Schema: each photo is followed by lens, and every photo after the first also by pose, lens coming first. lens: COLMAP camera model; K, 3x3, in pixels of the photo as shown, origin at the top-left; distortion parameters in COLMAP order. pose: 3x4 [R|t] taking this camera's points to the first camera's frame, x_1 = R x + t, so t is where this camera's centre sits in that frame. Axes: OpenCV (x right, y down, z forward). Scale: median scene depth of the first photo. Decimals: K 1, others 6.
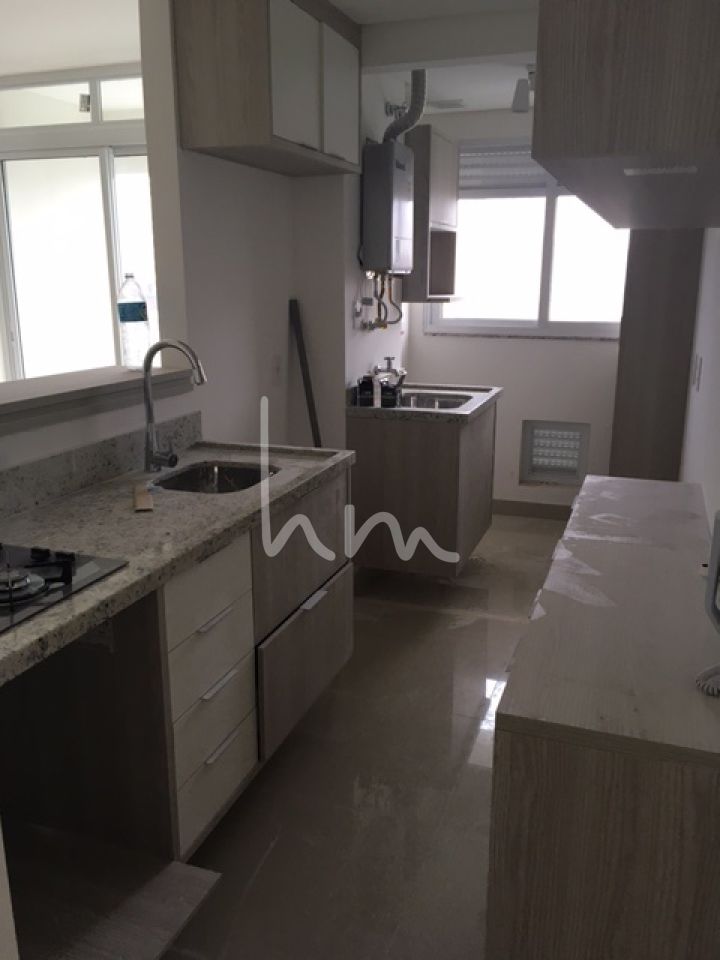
lens RADIAL K [[820.1, 0, 360.0], [0, 820.1, 480.0], [0, 0, 1]] dist [0.092106, -0.139071]
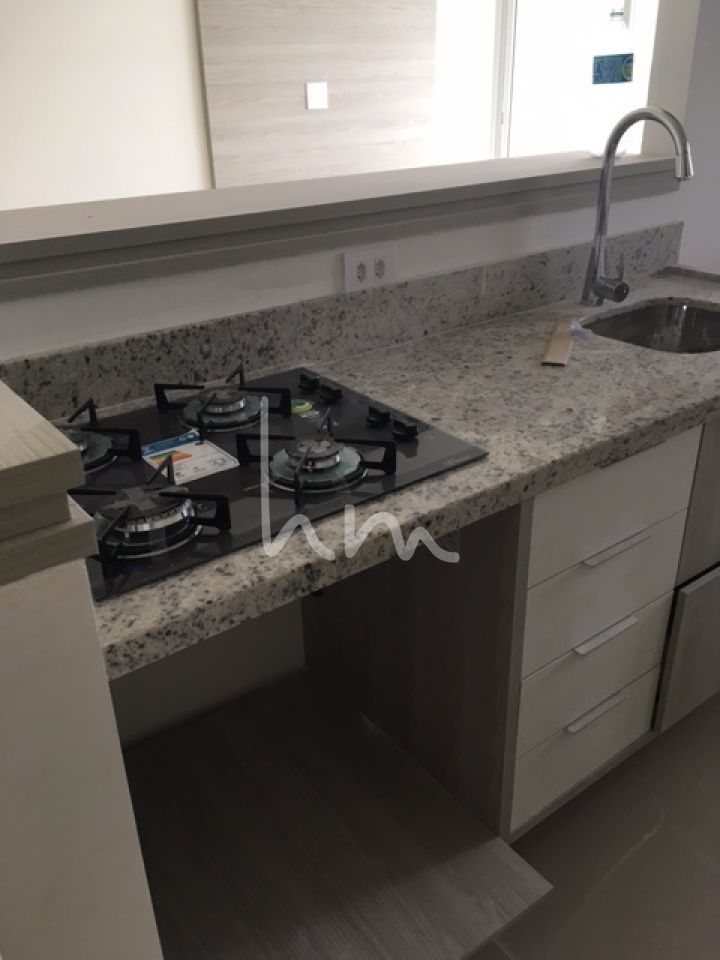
lens RADIAL K [[820.1, 0, 360.0], [0, 820.1, 480.0], [0, 0, 1]] dist [0.092106, -0.139071]
pose [[0.834091, 0.233052, -0.499979, -0.018828], [-0.114405, 0.959748, 0.256505, -0.025490], [0.539632, -0.156748, 0.827180, 0.255797]]
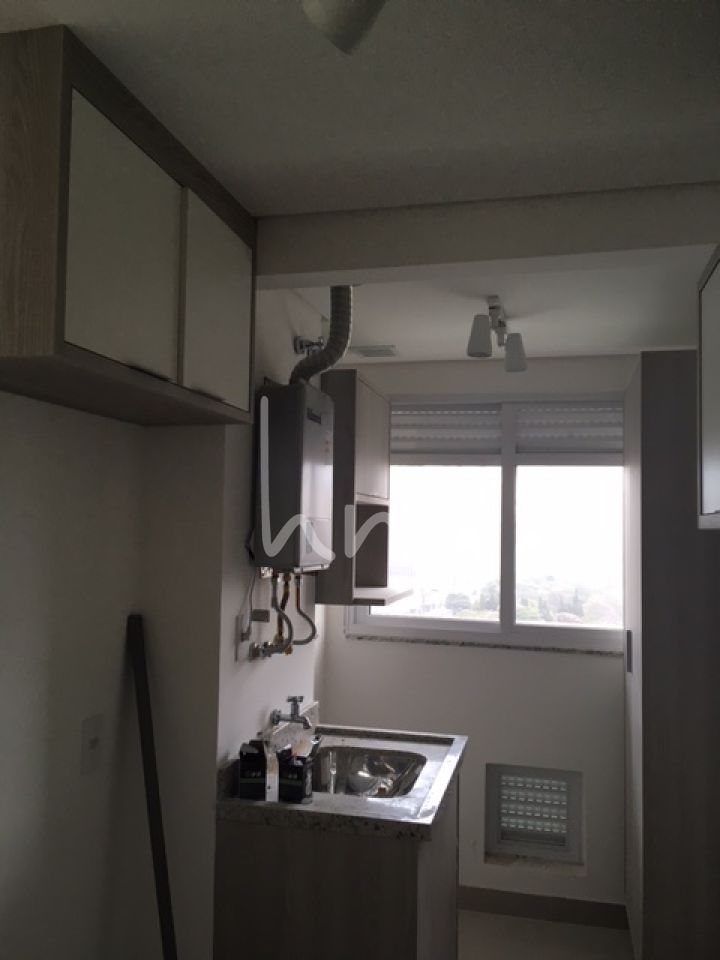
lens RADIAL K [[820.1, 0, 360.0], [0, 820.1, 480.0], [0, 0, 1]] dist [0.092106, -0.139071]
pose [[0.994577, 0.022538, 0.101534, 0.019991], [0.009018, 0.953875, -0.300069, -0.137075], [-0.103614, 0.299357, 0.948499, 0.399205]]
